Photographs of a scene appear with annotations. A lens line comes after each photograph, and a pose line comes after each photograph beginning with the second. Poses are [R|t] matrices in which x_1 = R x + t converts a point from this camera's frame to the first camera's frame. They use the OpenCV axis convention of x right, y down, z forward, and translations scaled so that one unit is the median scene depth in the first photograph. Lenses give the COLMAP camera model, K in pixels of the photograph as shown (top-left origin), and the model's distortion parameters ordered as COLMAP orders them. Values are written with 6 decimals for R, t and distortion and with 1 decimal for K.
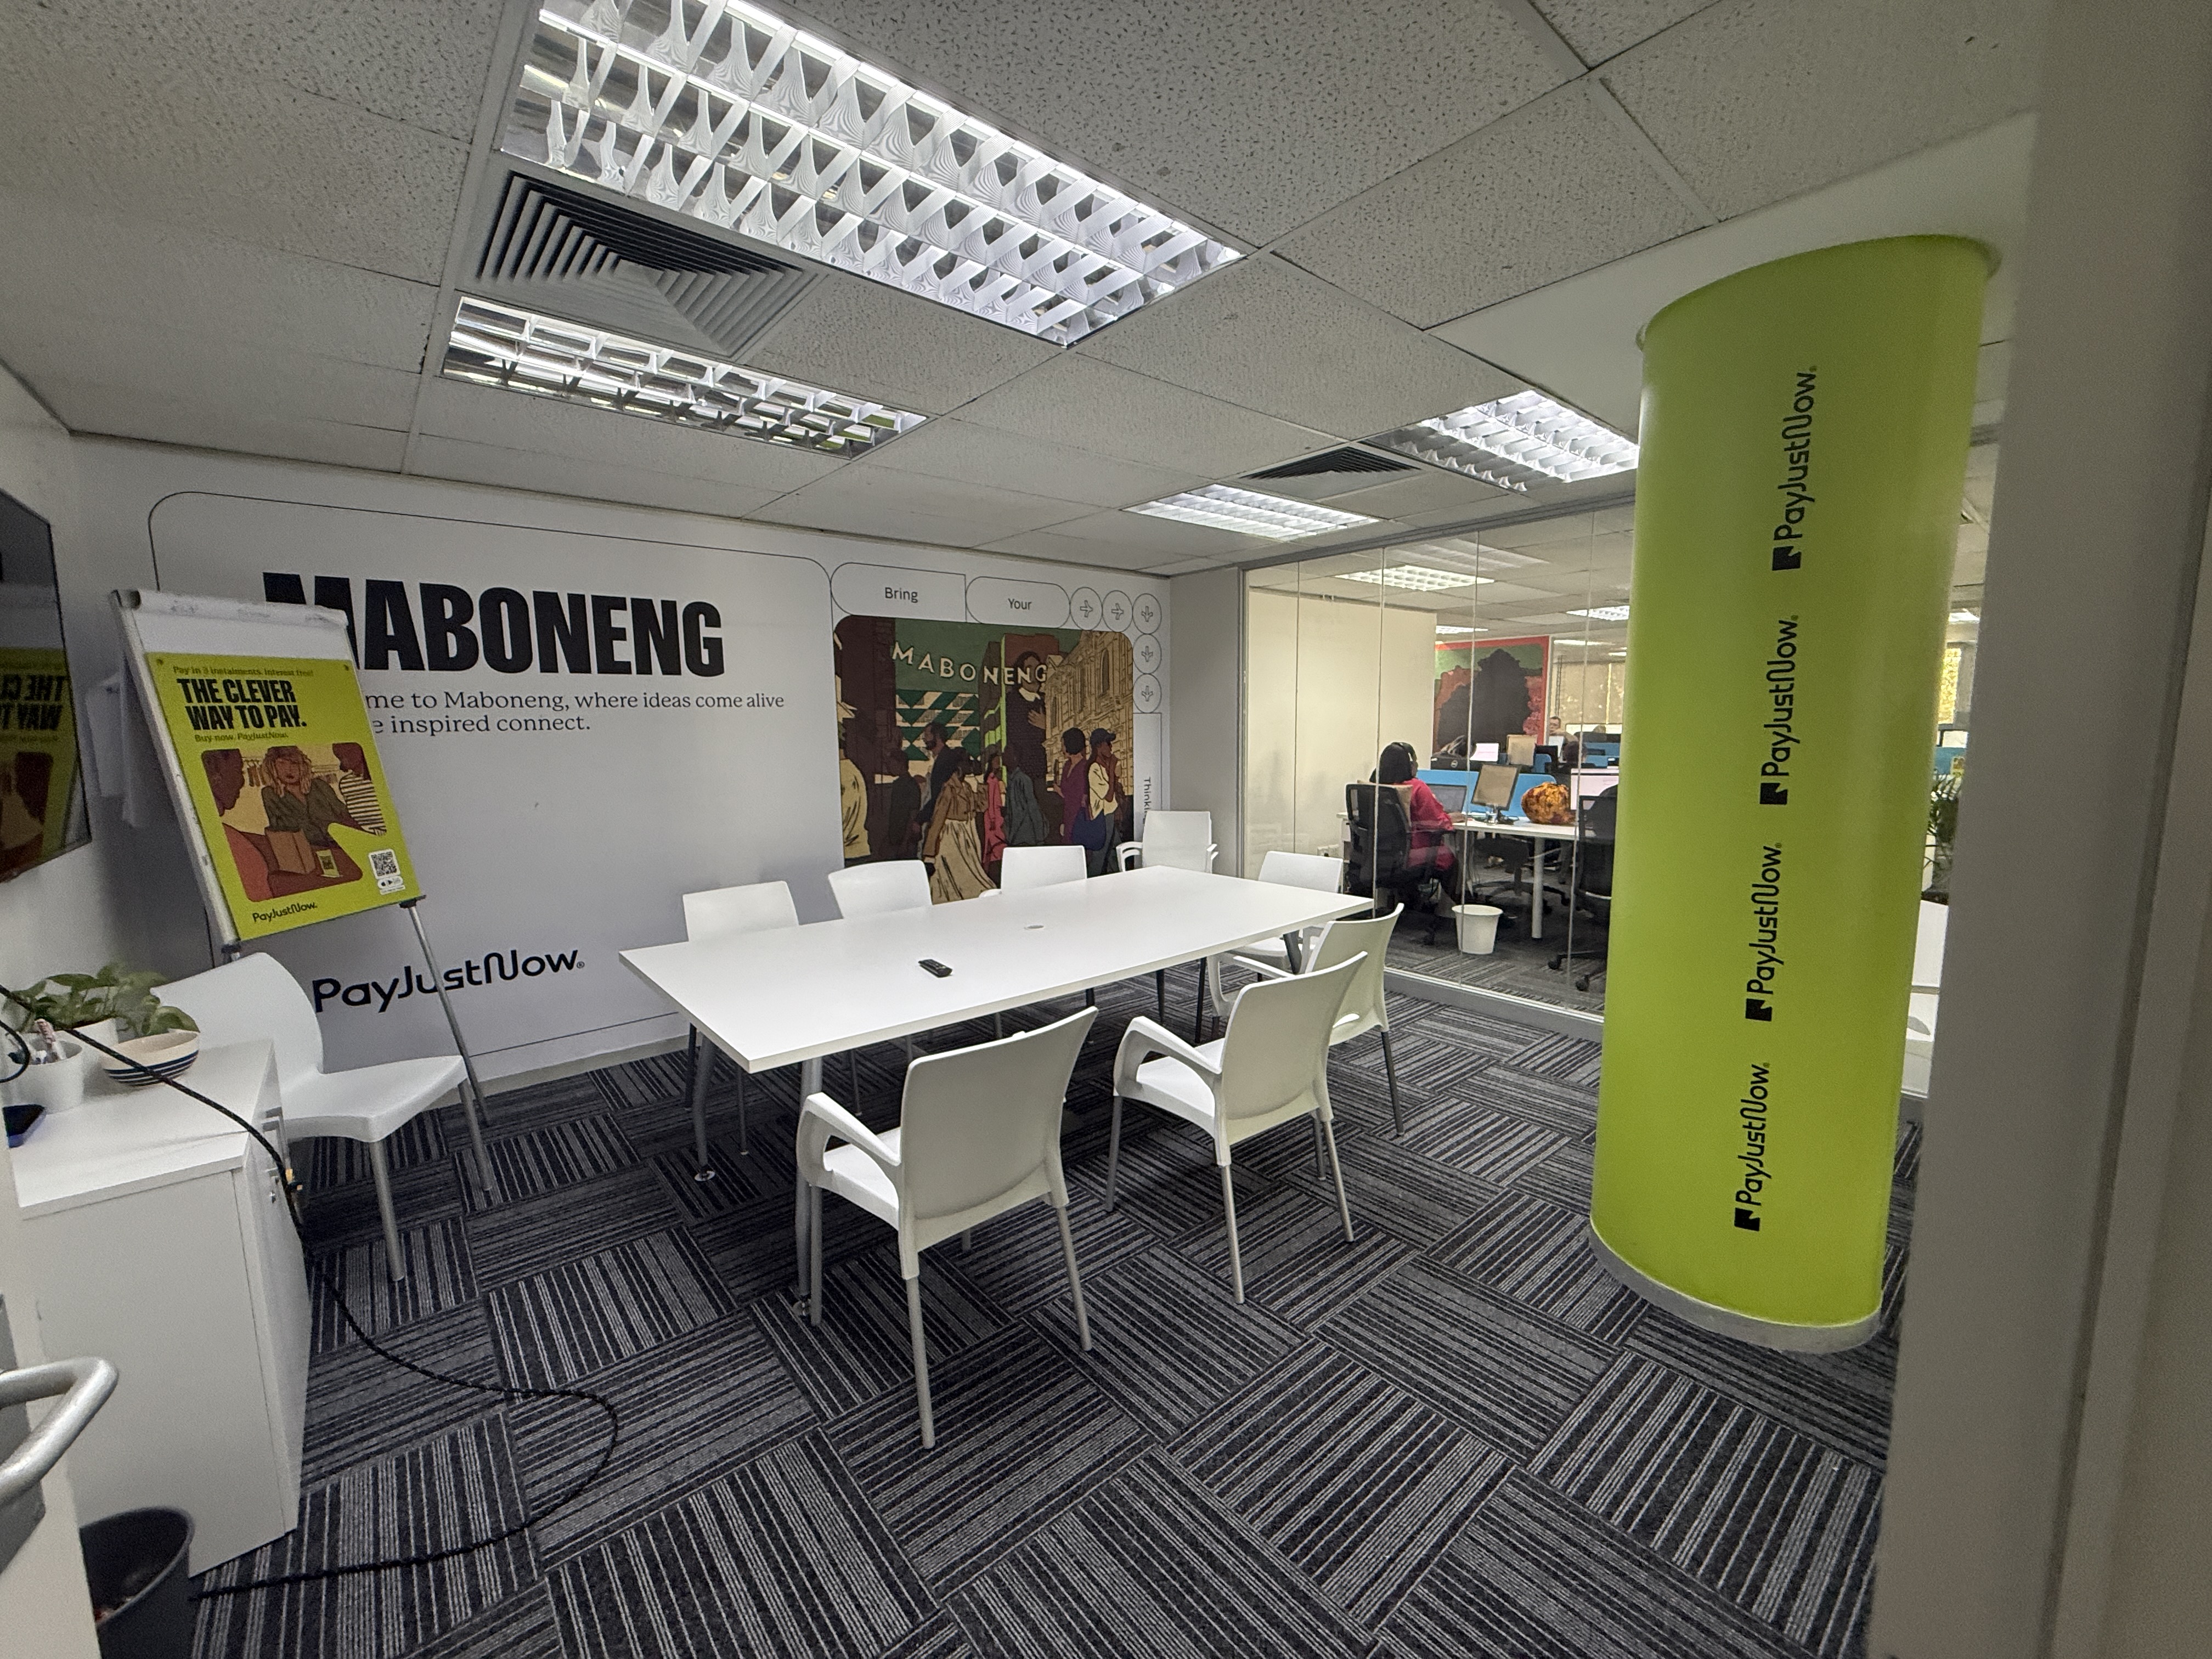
lens RADIAL K [[884.7, 0, 1105.3], [0, 884.7, 828.6], [0, 0, 1]] dist [0.001882, -0.000600]
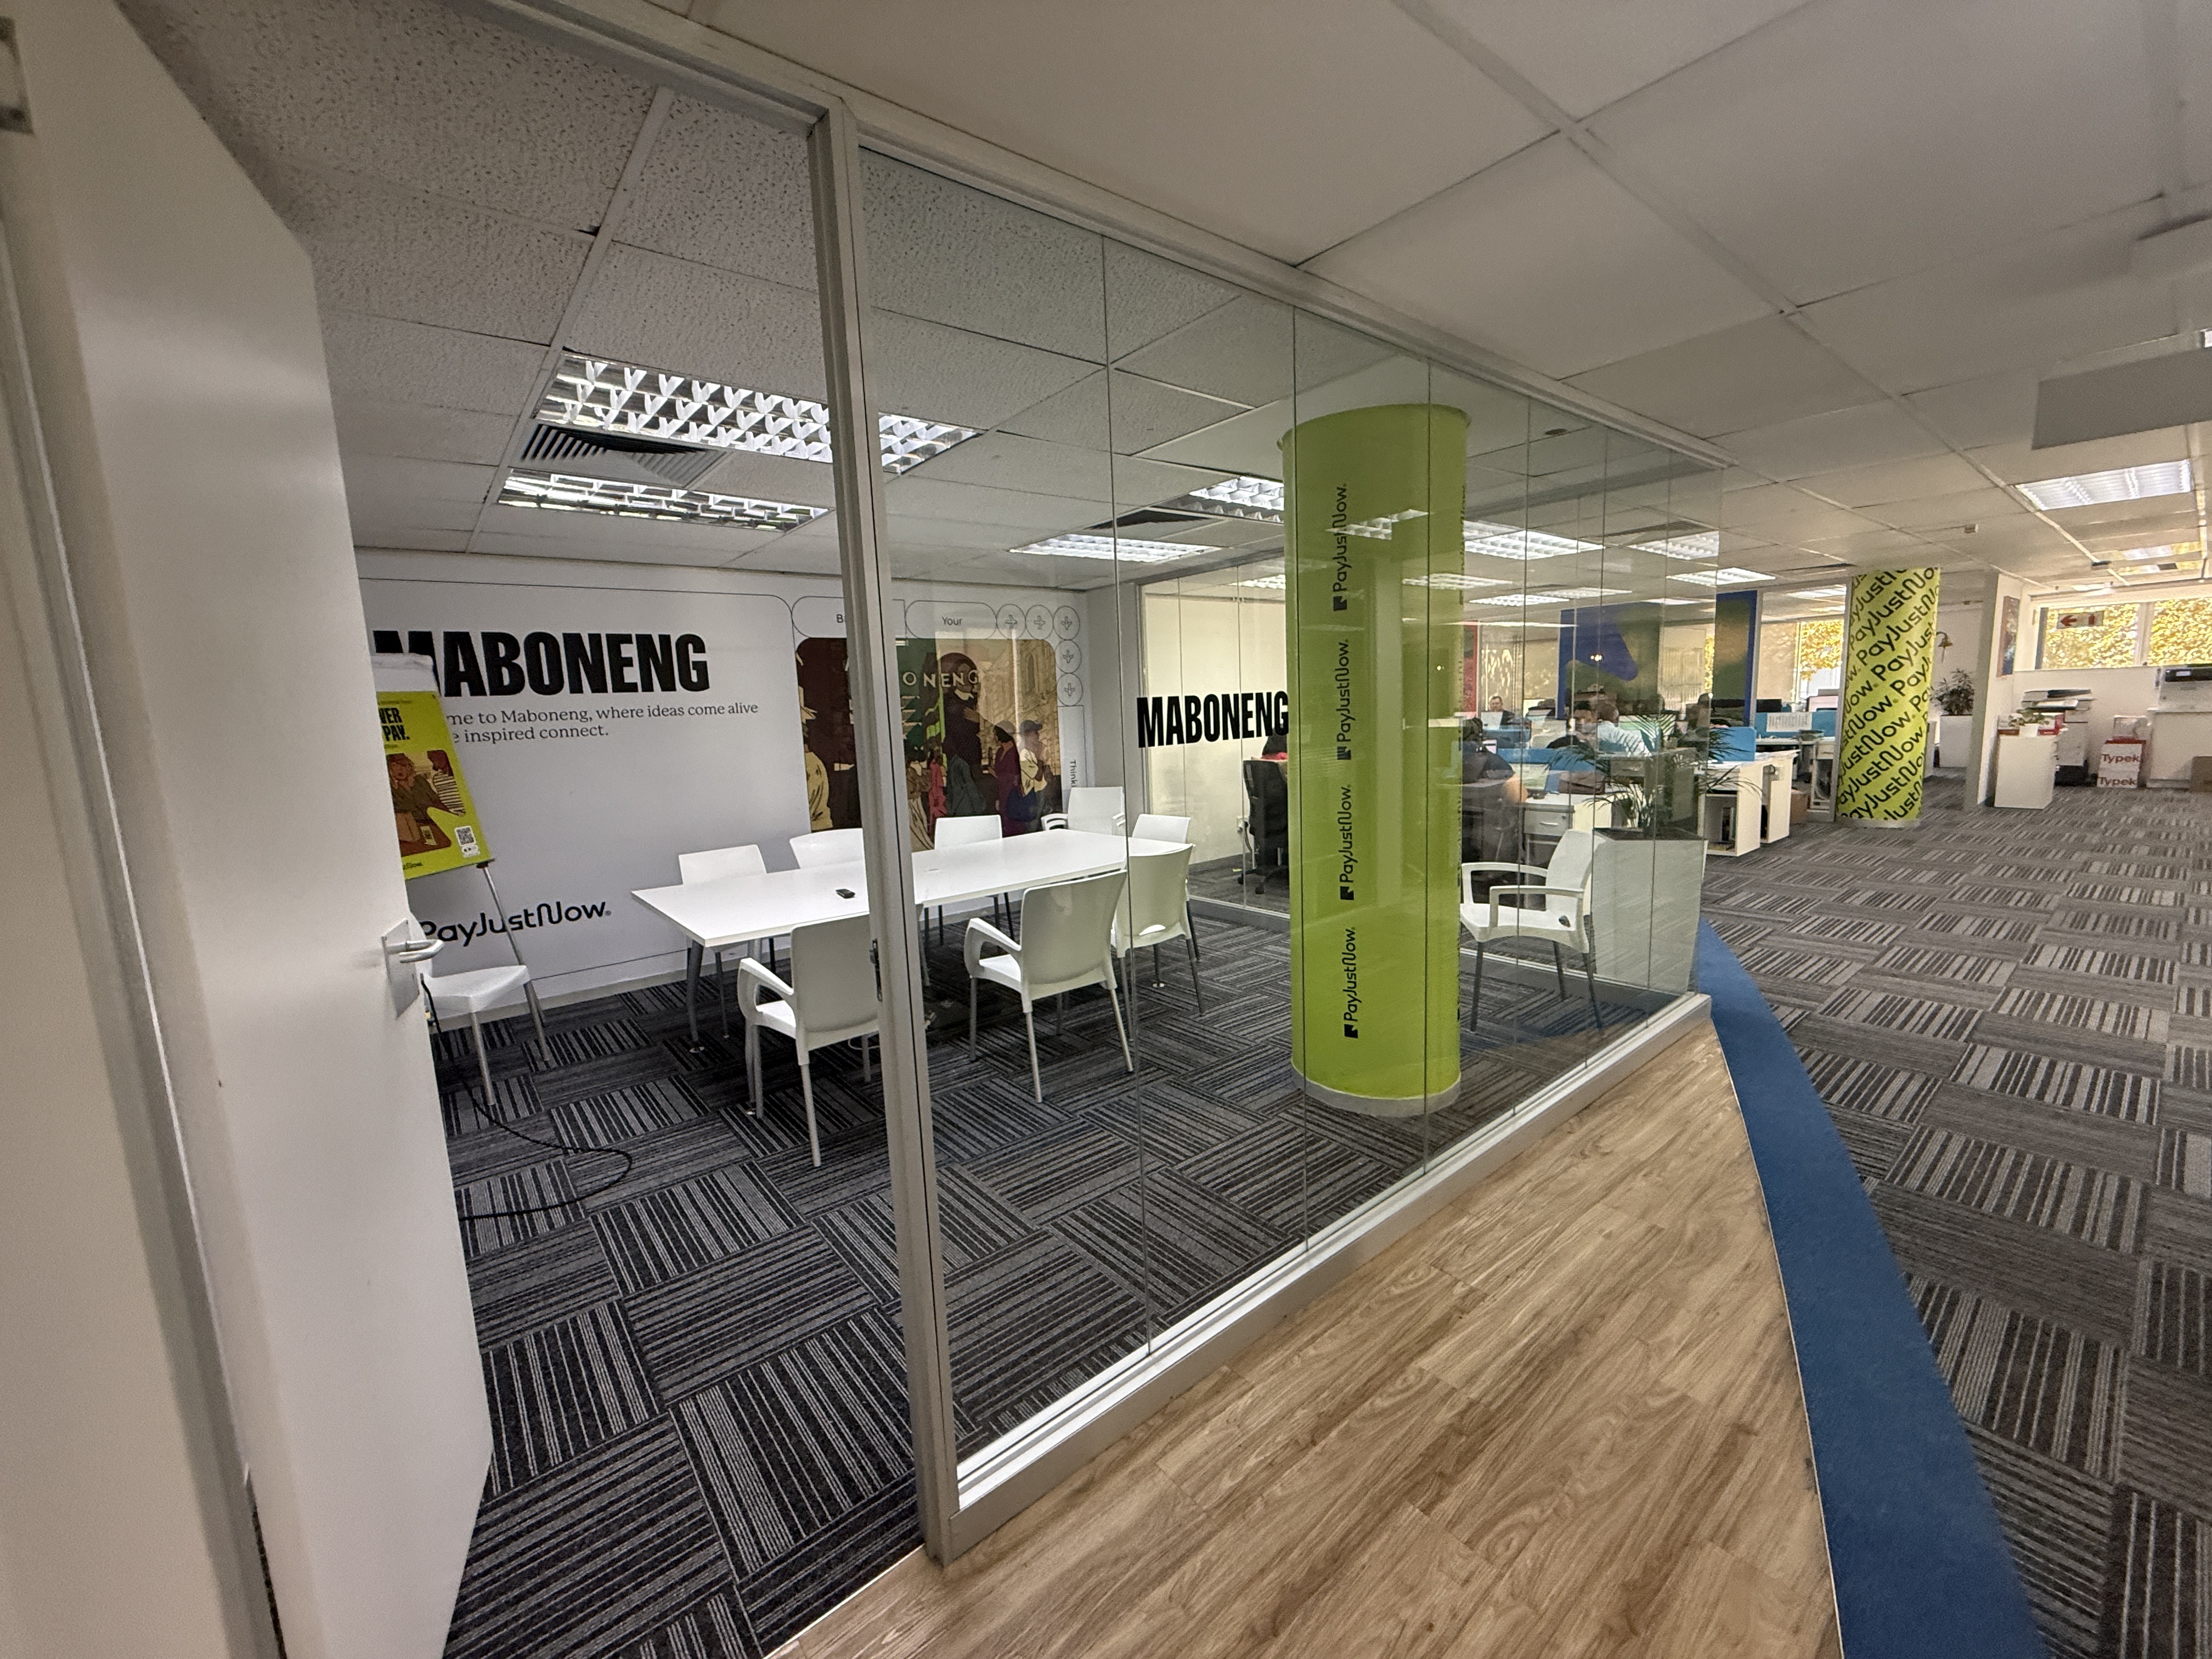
lens RADIAL K [[884.7, 0, 1106.1], [0, 884.7, 825.8], [0, 0, 1]] dist [0.001882, -0.000600]
pose [[0.999133, -0.028541, -0.030308, 0.251592], [0.028875, 0.999526, 0.010647, 0.039767], [0.029990, -0.011513, 0.999484, -0.385351]]
